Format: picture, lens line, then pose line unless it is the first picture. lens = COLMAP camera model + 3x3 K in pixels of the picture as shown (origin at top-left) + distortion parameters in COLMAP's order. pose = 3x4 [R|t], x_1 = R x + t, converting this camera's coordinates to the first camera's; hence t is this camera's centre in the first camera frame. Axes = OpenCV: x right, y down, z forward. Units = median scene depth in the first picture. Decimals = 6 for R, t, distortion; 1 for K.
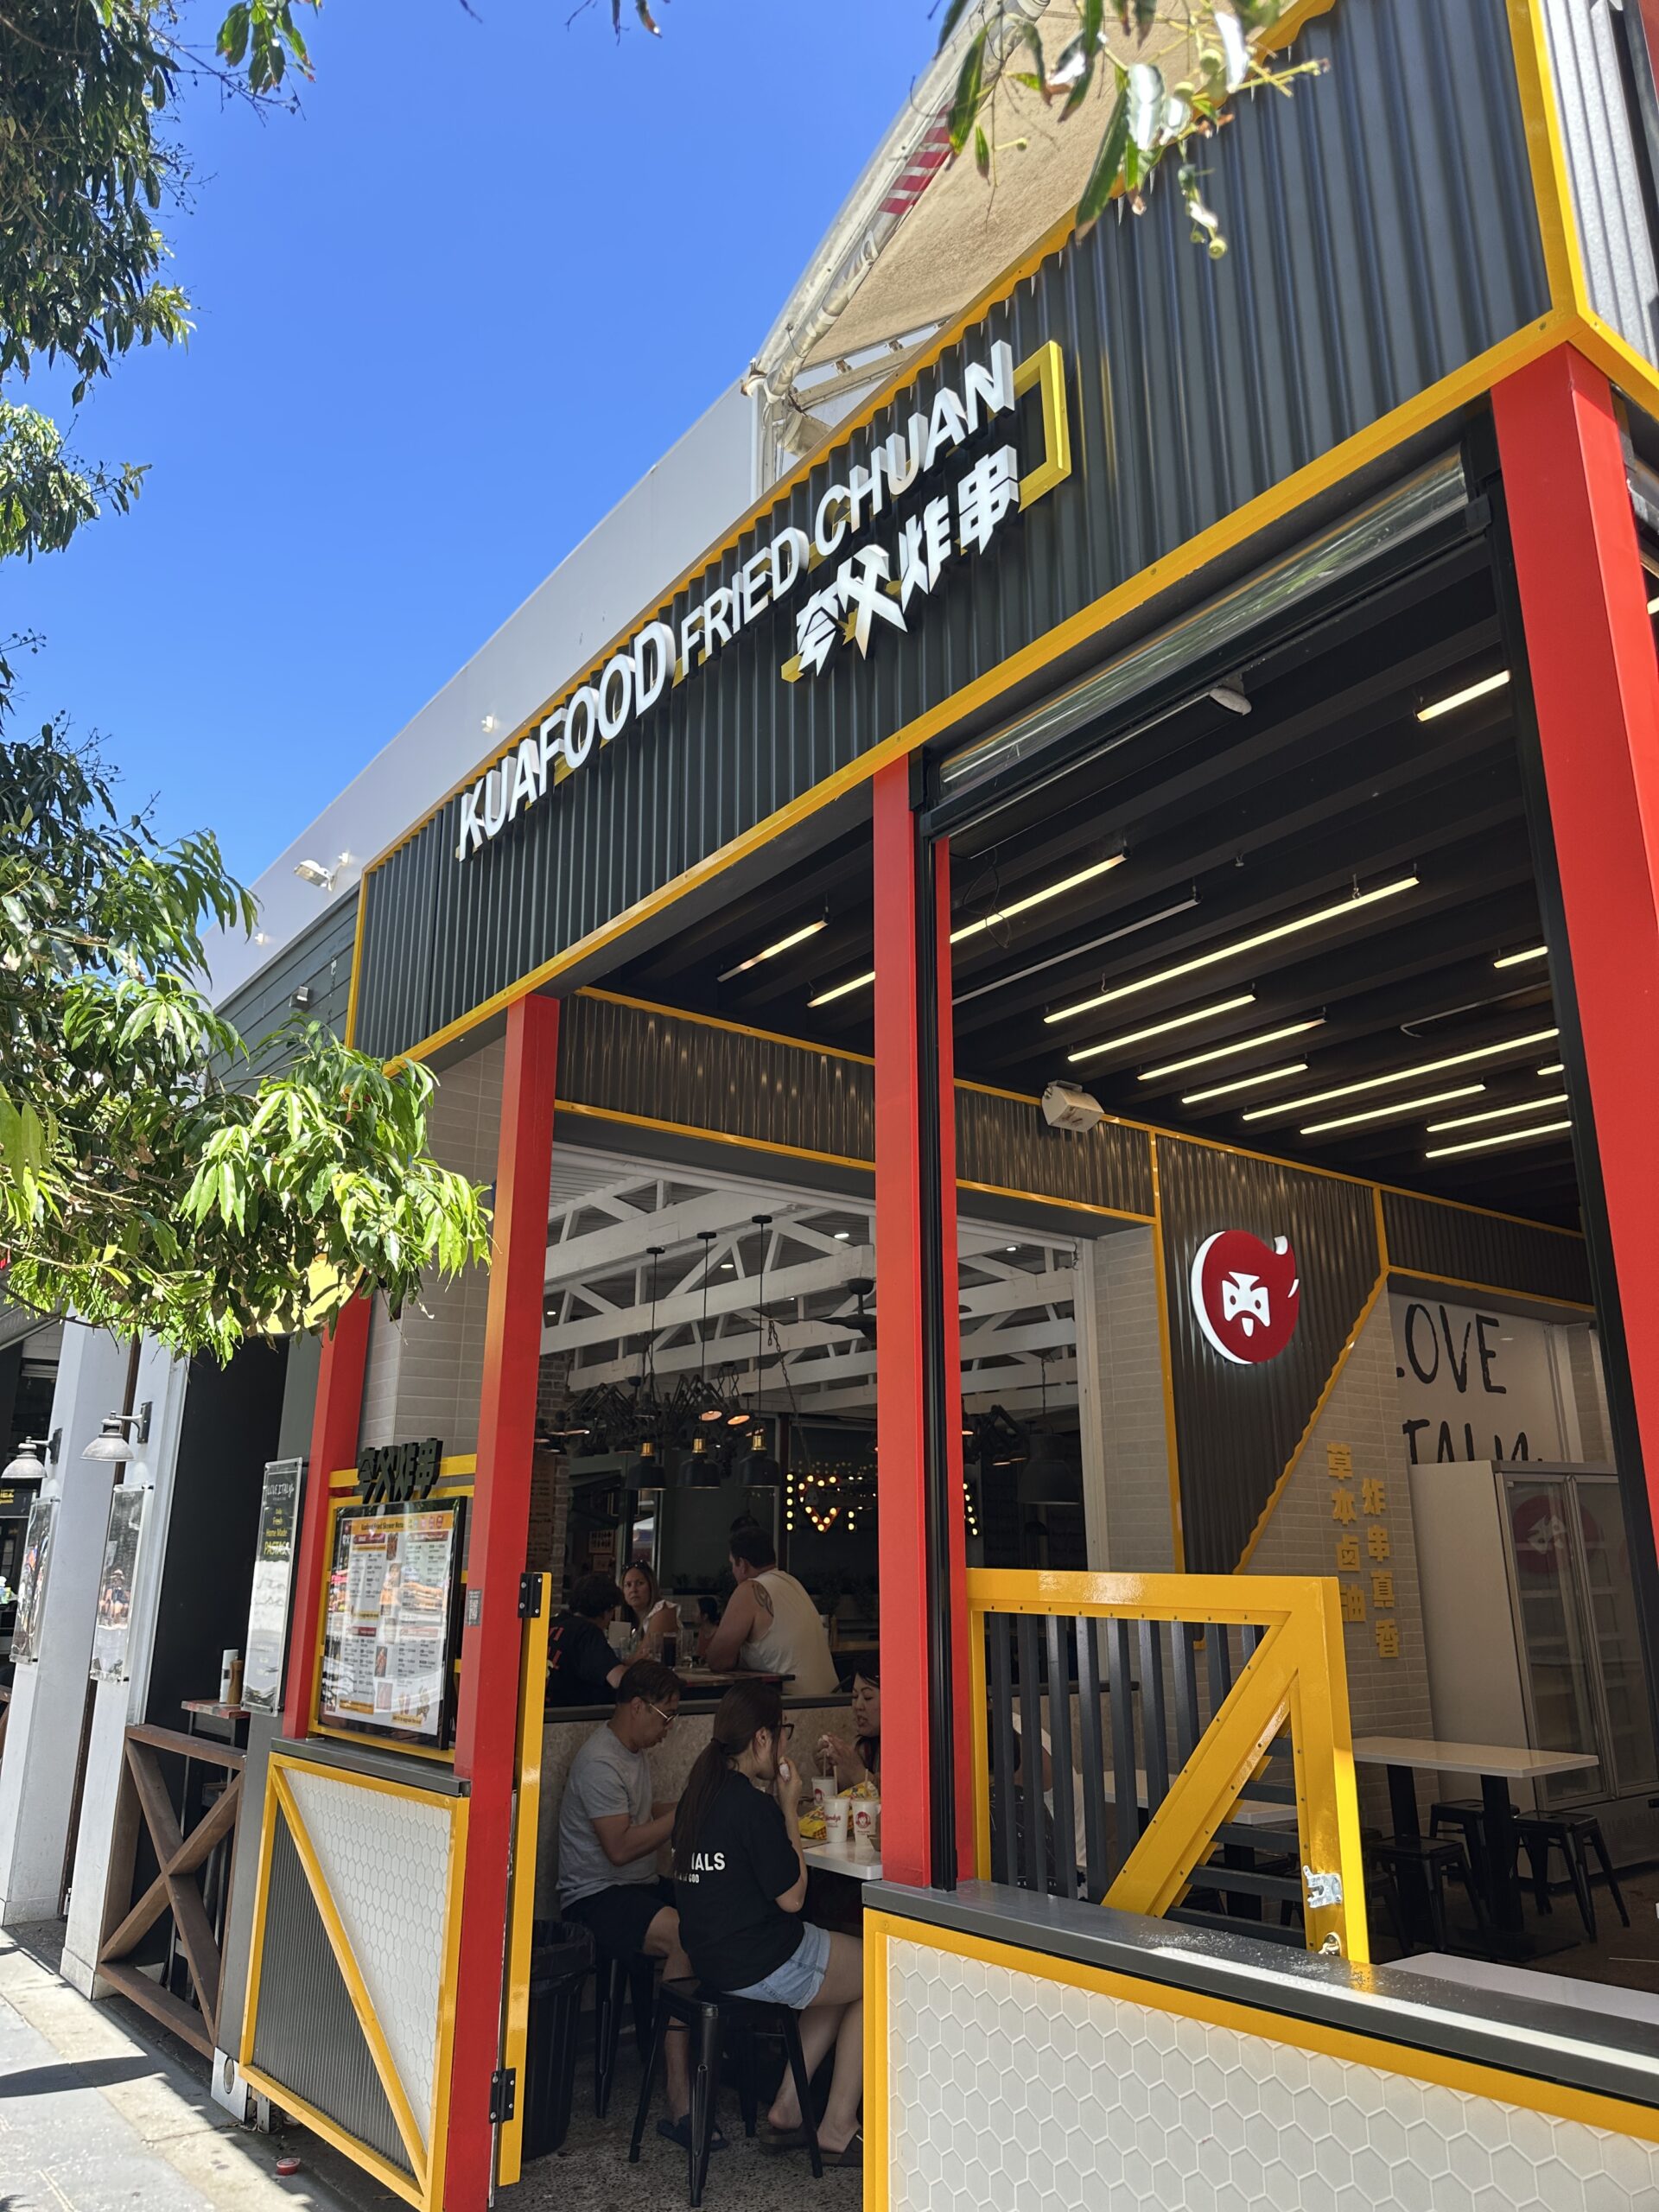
lens RADIAL K [[1550.9, 0, 829.2], [0, 1550.9, 1112.0], [0, 0, 1]] dist [0.039672, 0.001205]
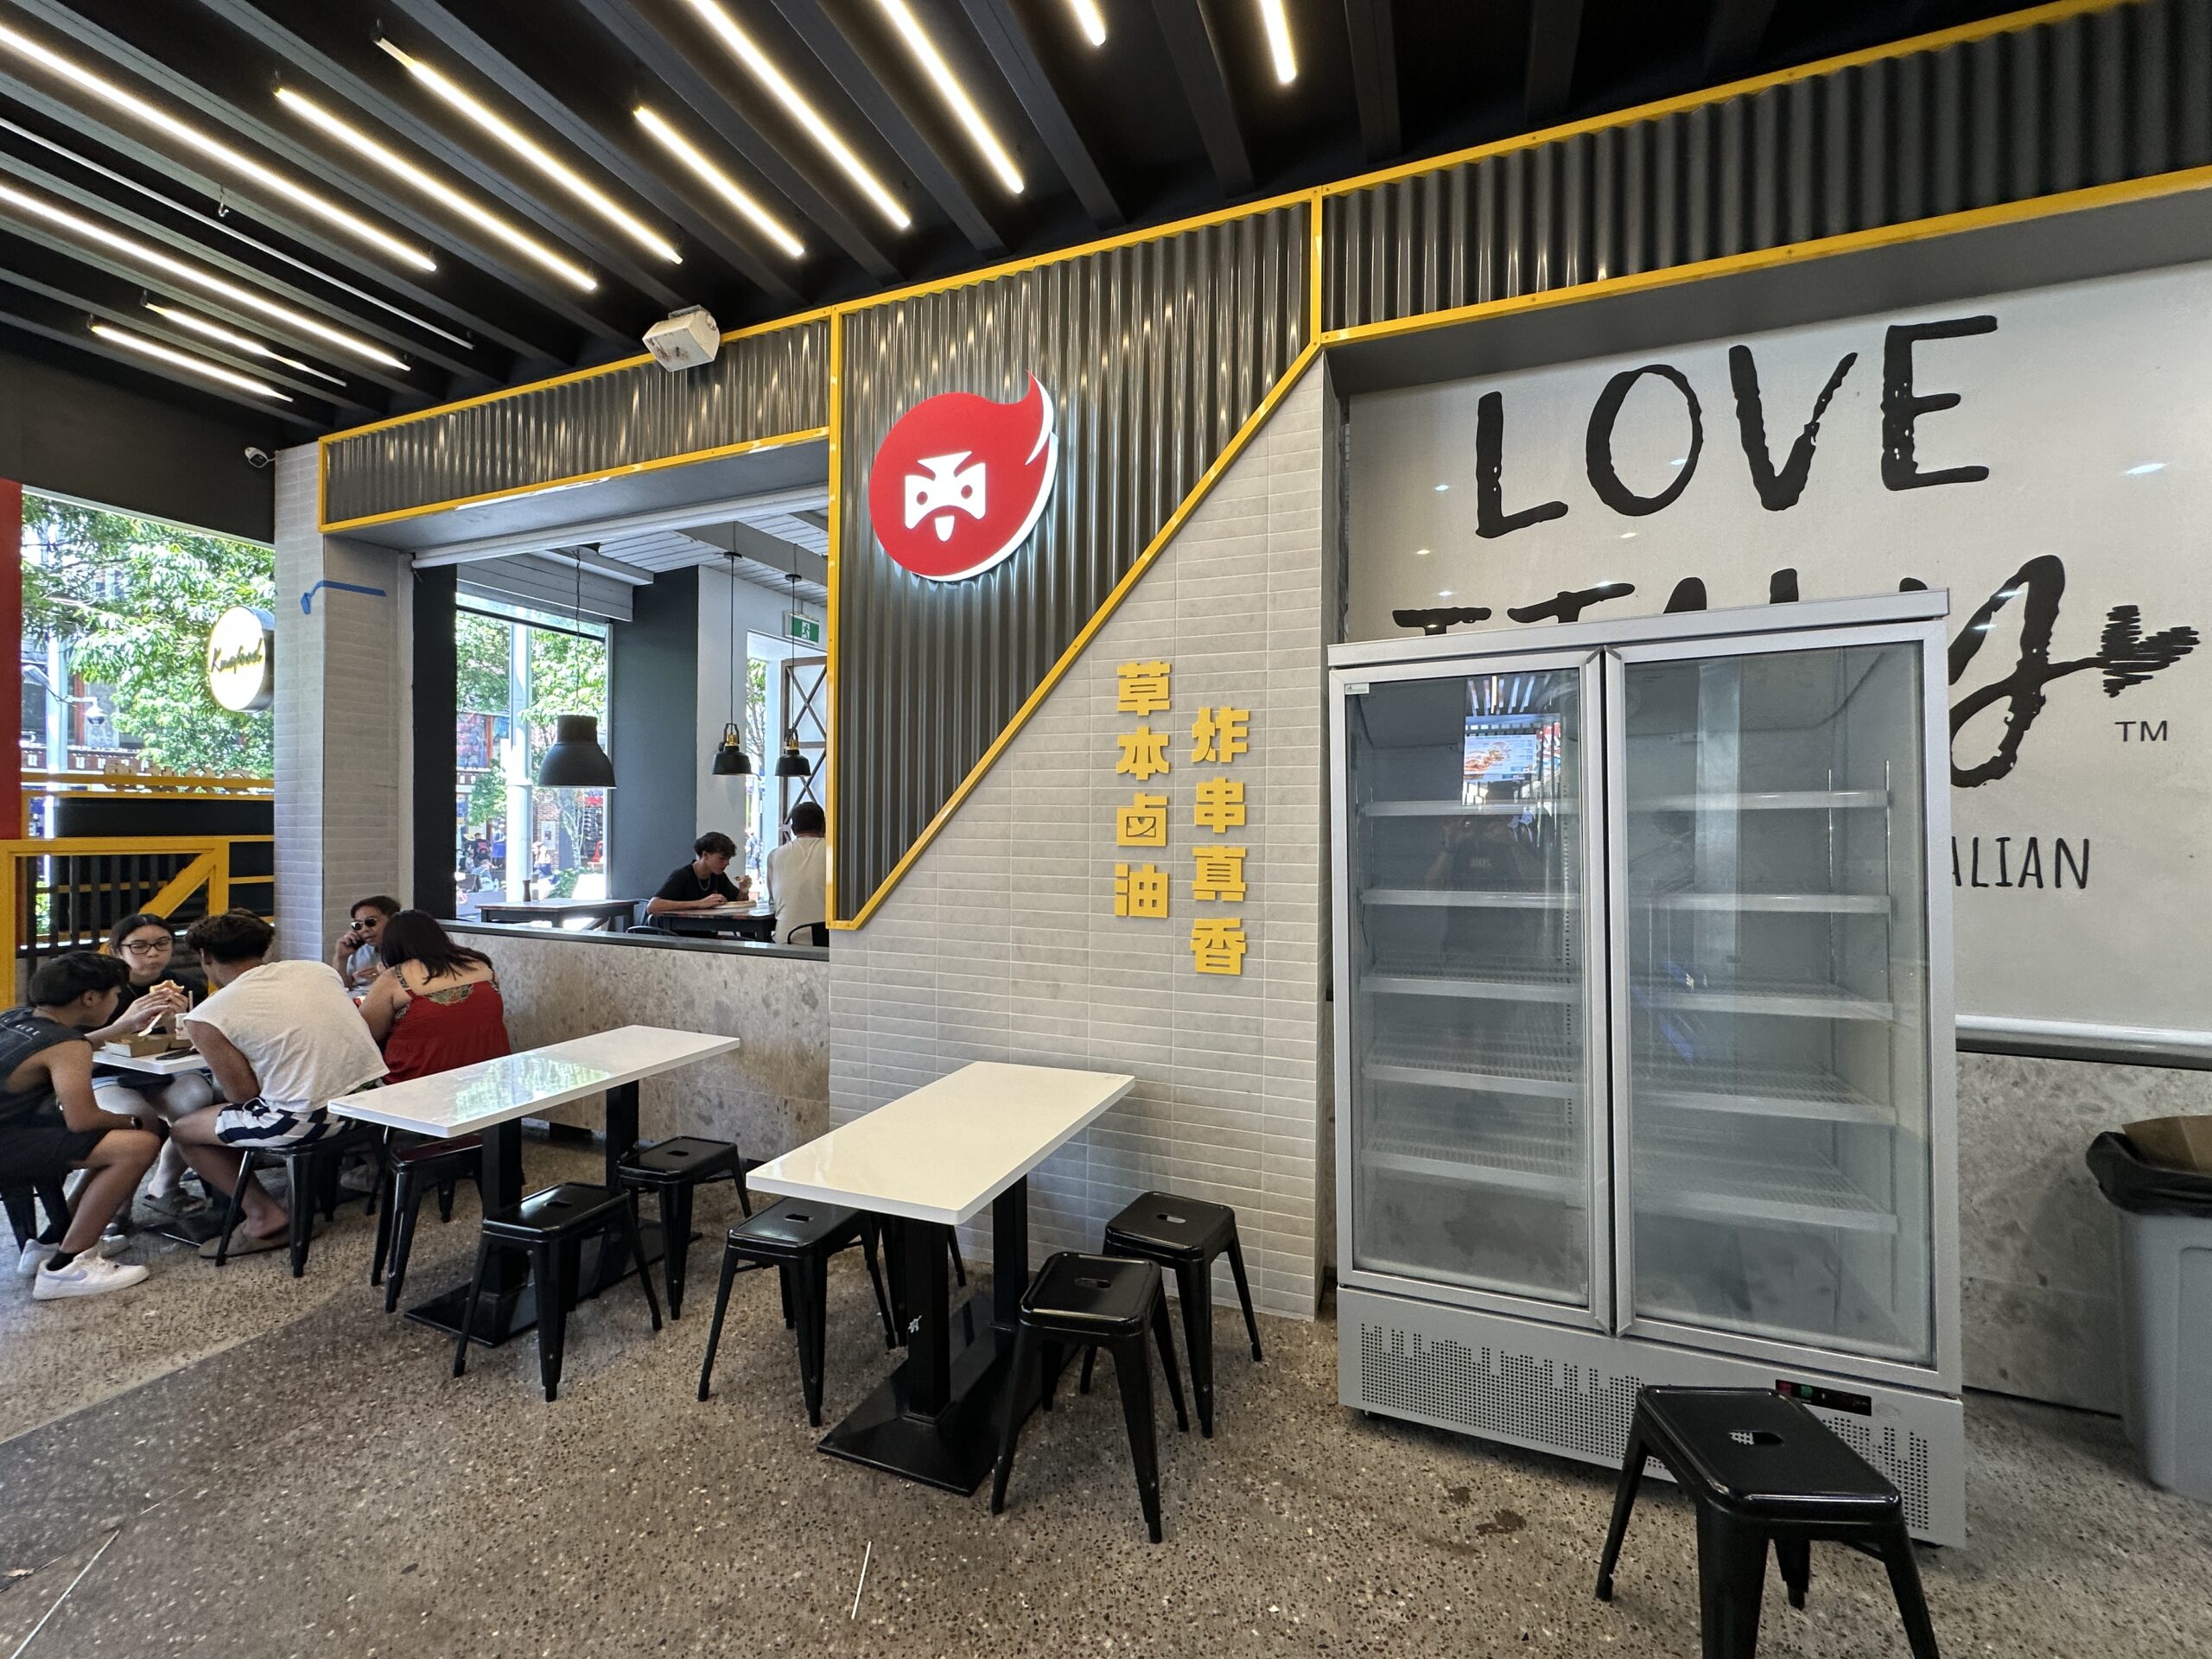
lens RADIAL K [[894.7, 0, 1109.4], [0, 894.7, 822.3], [0, 0, 1]] dist [0.002592, 0.000246]
pose [[0.519642, -0.001043, -0.854383, 0.536573], [0.233963, 0.961949, 0.141124, 0.184241], [0.821726, -0.273228, 0.500113, 0.650646]]
